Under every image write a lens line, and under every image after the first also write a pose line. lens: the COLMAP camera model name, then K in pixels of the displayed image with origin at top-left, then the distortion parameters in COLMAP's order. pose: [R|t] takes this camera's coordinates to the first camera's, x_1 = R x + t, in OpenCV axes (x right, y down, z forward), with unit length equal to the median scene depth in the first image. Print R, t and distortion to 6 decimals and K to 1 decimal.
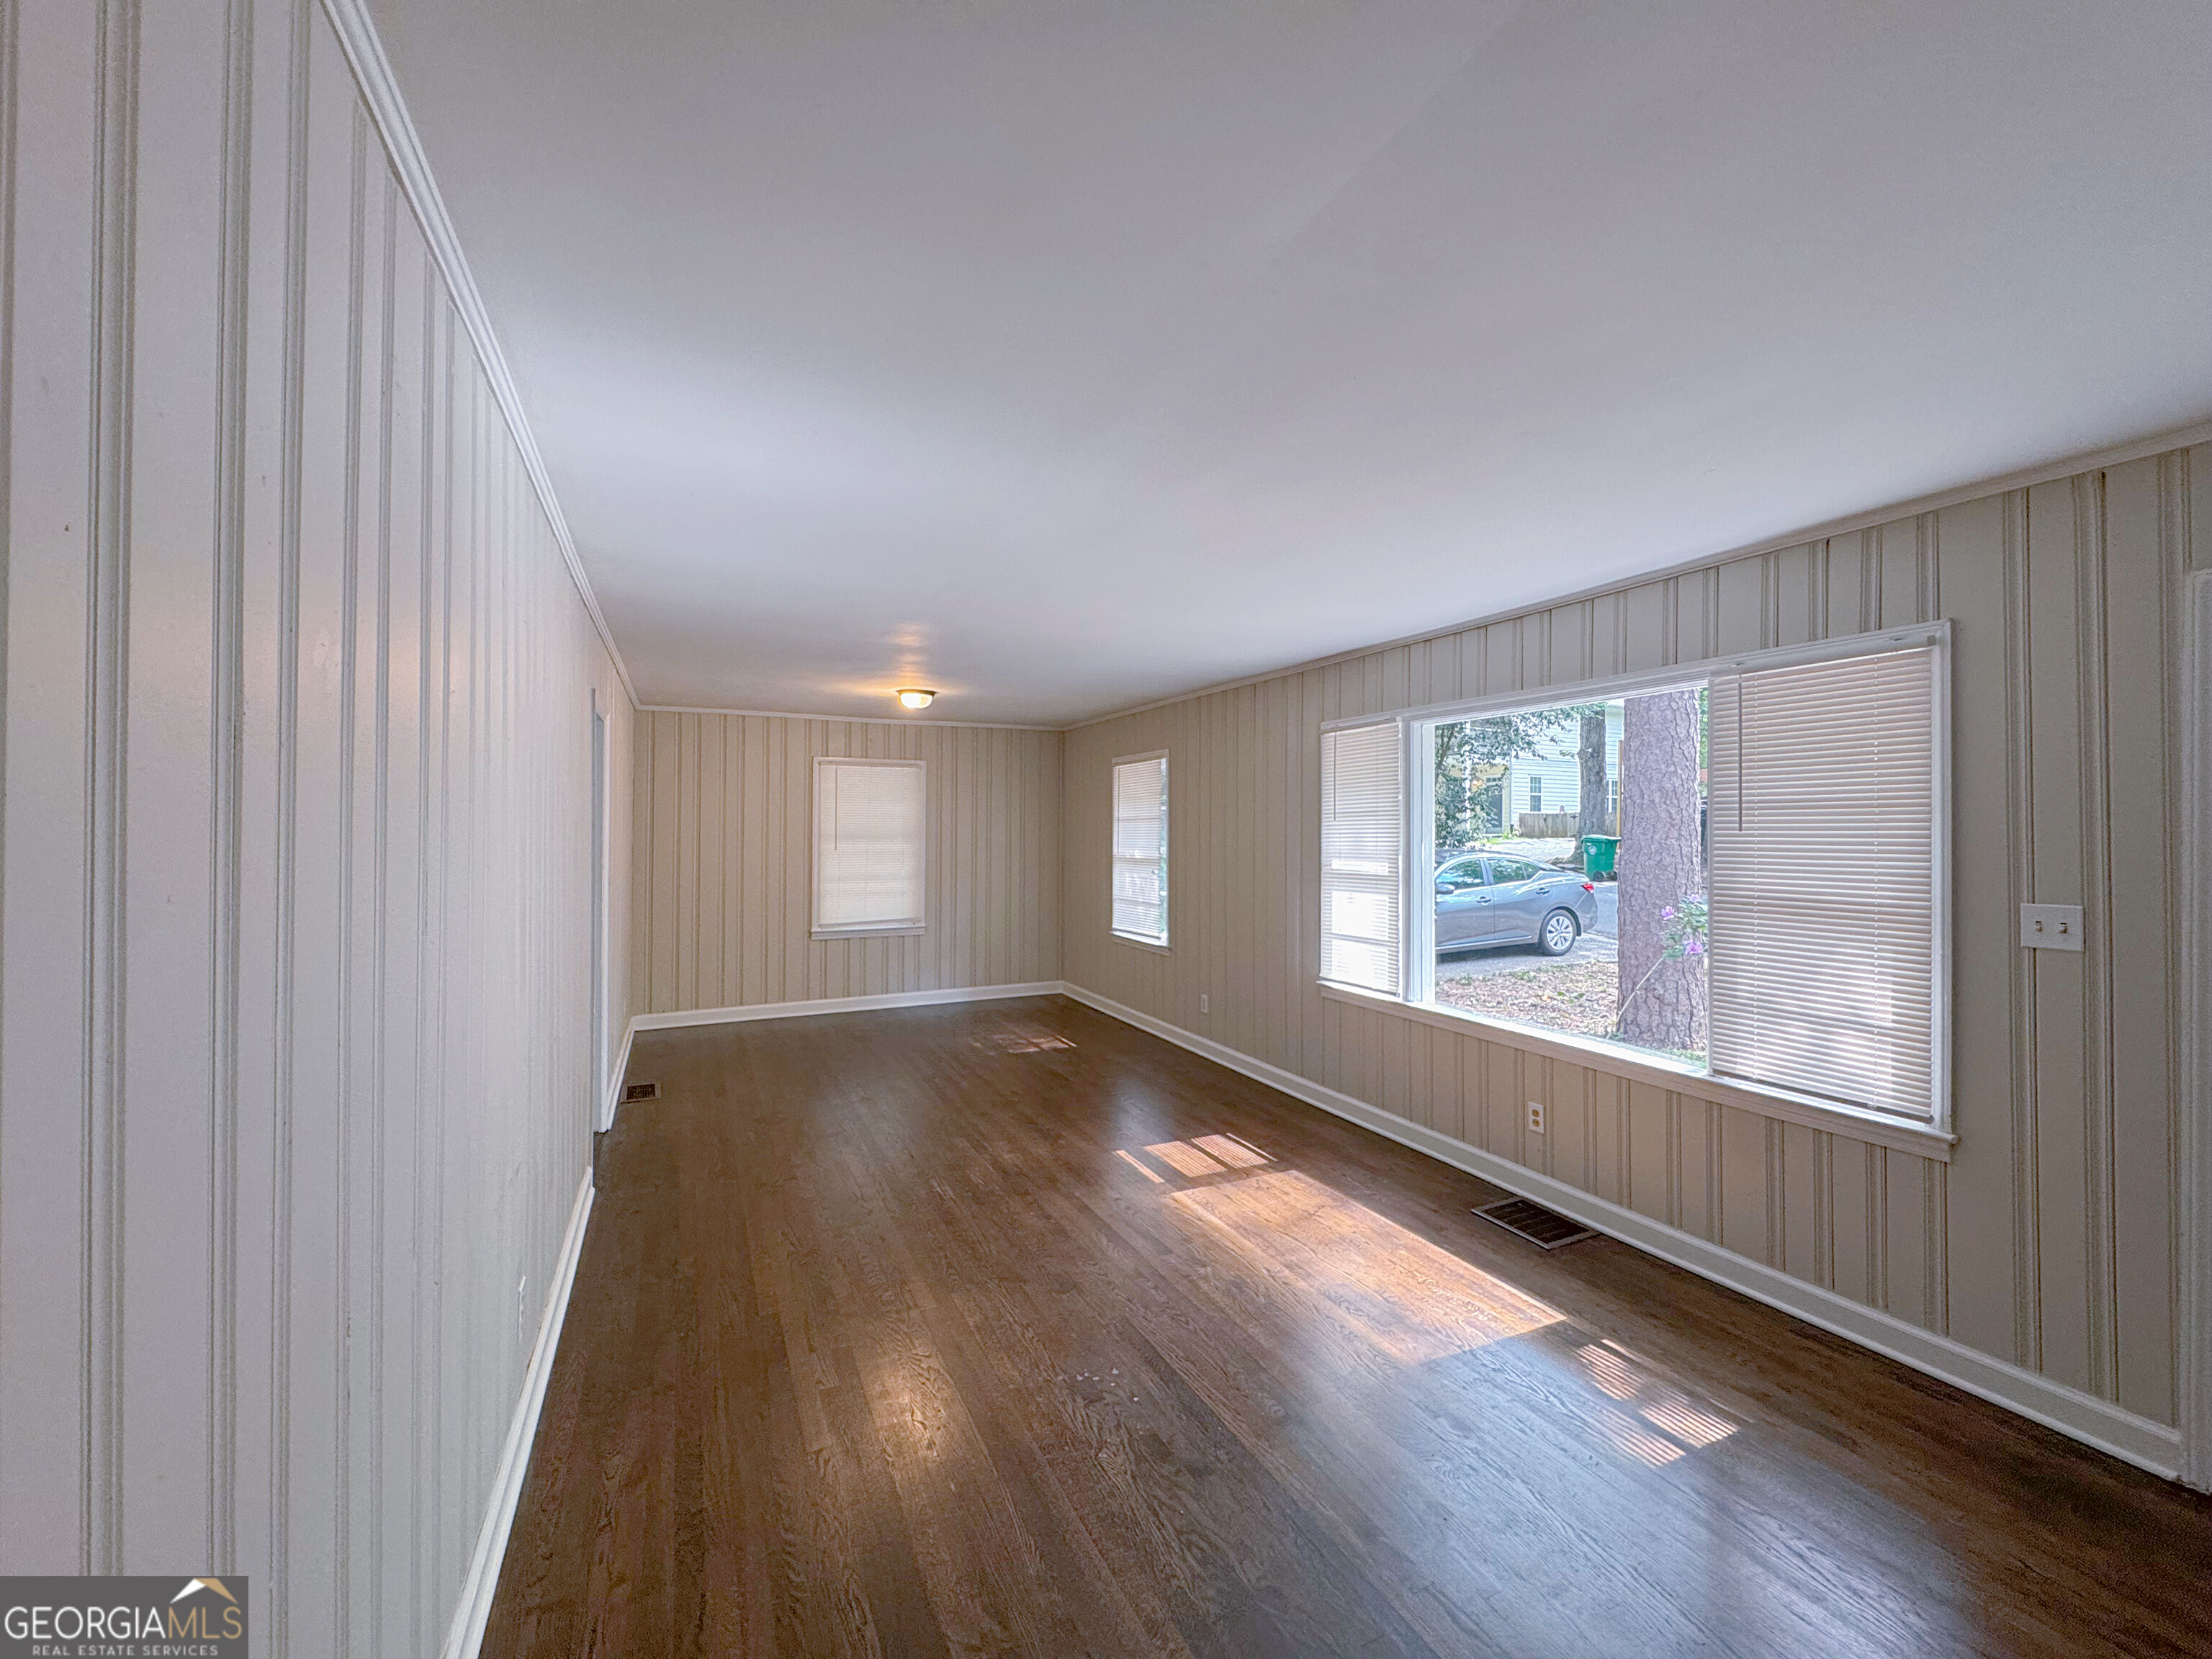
lens RADIAL K [[874.8, 0, 1105.7], [0, 874.8, 835.1], [0, 0, 1]] dist [0.002560, 0.000554]
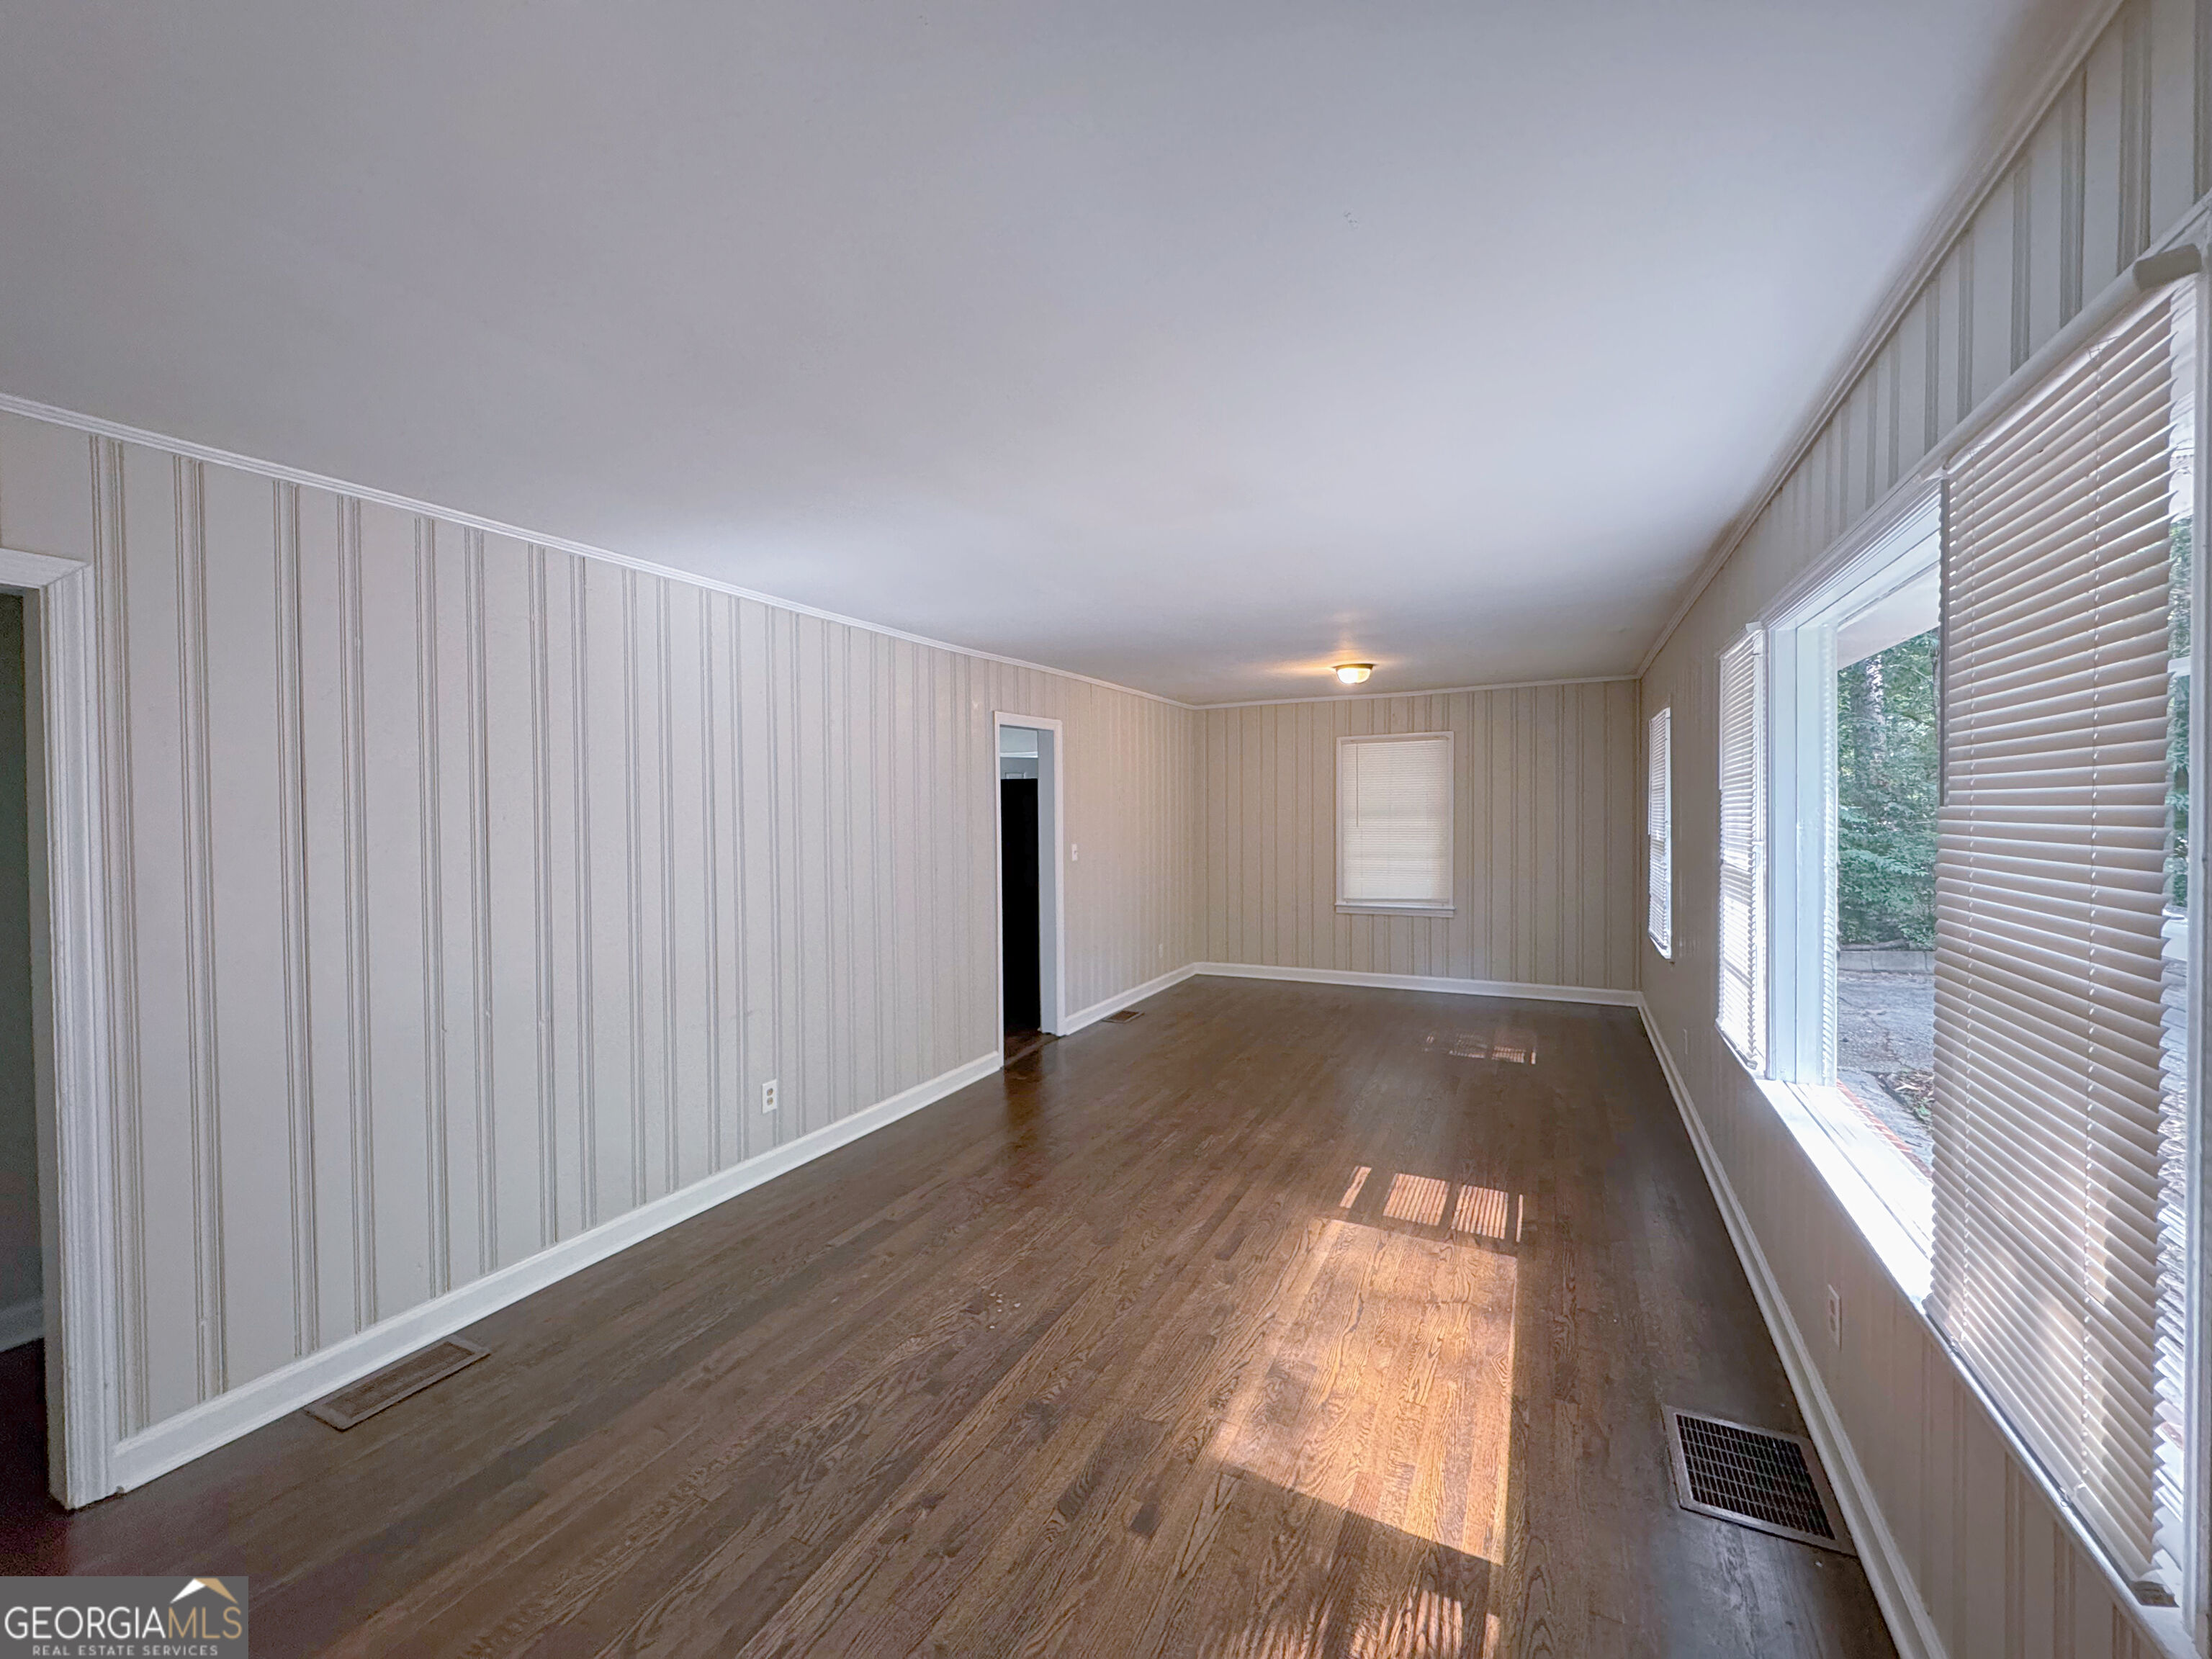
lens RADIAL K [[874.8, 0, 1103.5], [0, 874.8, 820.7], [0, 0, 1]] dist [0.002560, 0.000554]
pose [[0.607353, -0.000740, -0.794432, 0.563886], [0.011688, 0.999900, 0.008004, -0.002760], [0.794346, -0.014146, 0.607300, 0.251593]]
